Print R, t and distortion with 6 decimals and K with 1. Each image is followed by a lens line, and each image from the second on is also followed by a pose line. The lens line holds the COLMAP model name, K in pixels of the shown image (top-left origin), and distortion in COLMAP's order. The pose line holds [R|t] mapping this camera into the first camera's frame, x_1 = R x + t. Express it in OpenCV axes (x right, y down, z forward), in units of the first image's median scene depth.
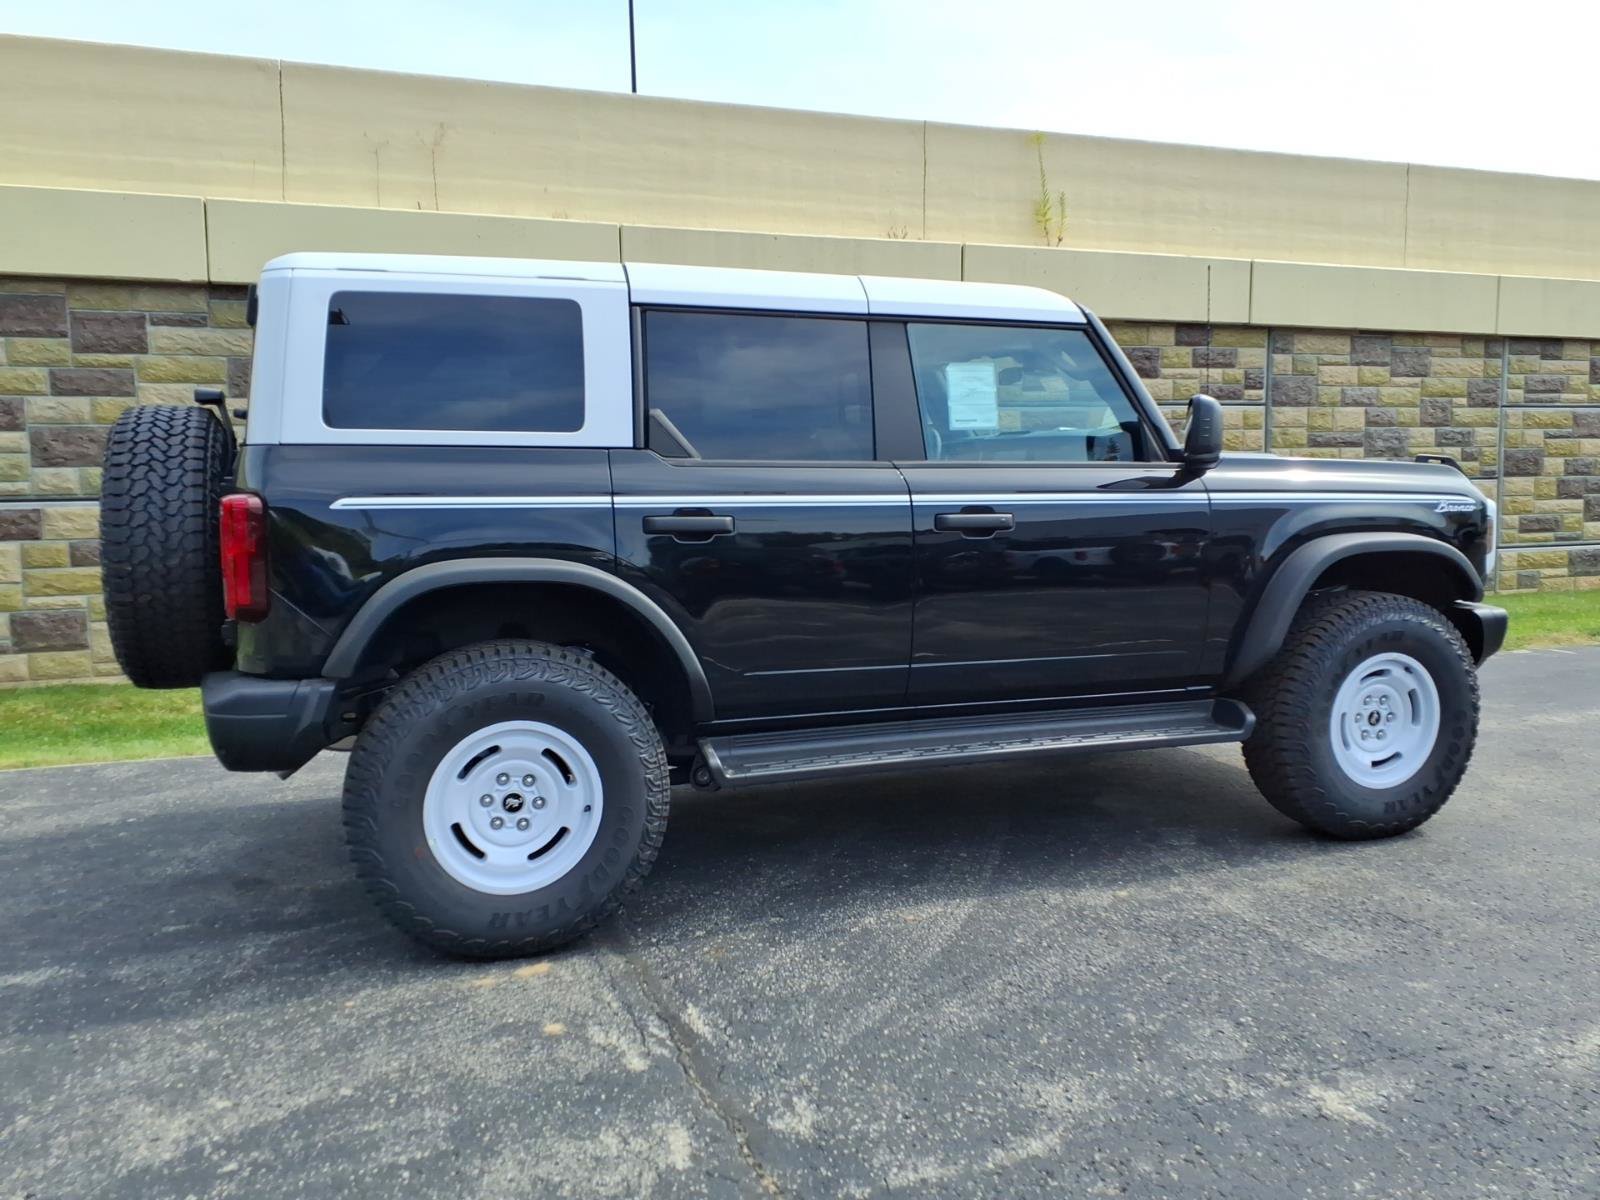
lens RADIAL K [[1310.7, 0, 800.0], [0, 1310.7, 600.0], [0, 0, 1]] dist [0.068805, -0.081525]
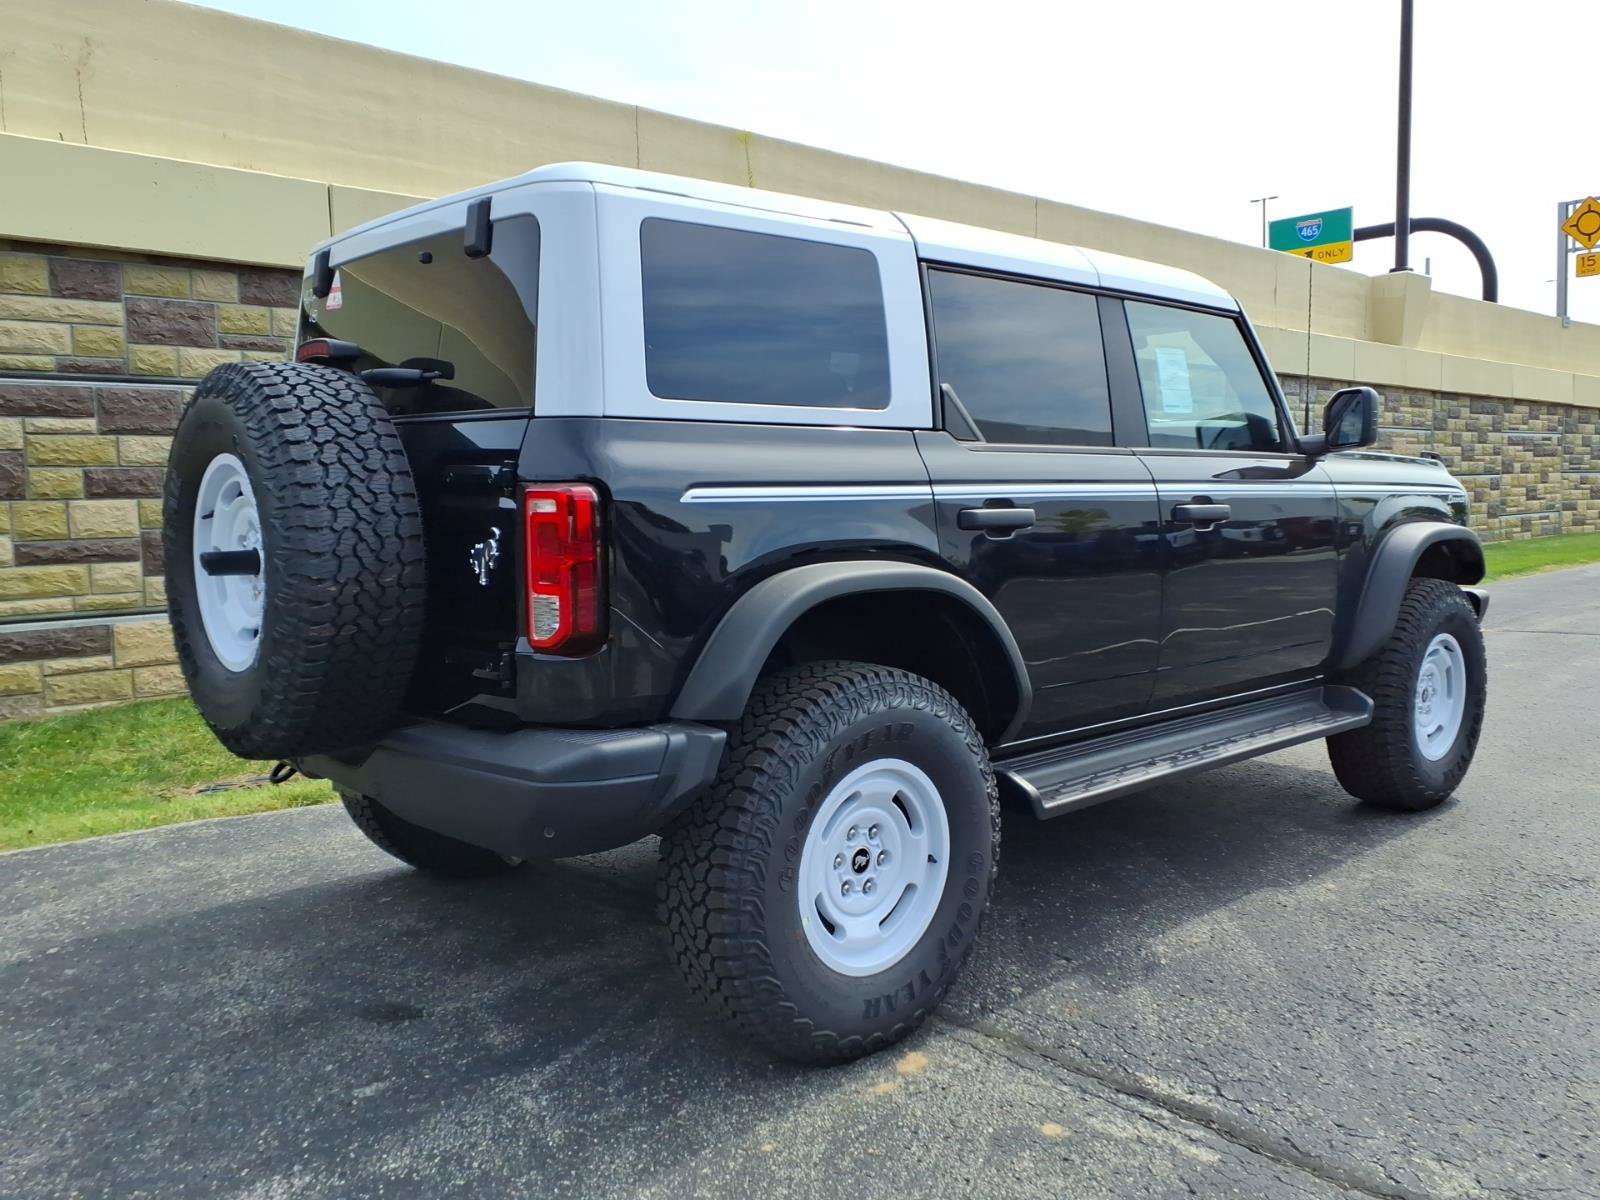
lens RADIAL K [[1305.9, 0, 794.5], [0, 1305.9, 592.7], [0, 0, 1]] dist [0.075934, -0.093301]
pose [[0.921866, -0.033201, 0.386083, -0.513351], [0.037709, 0.999280, -0.004106, -0.009139], [-0.385669, 0.018344, 0.922455, 0.242084]]
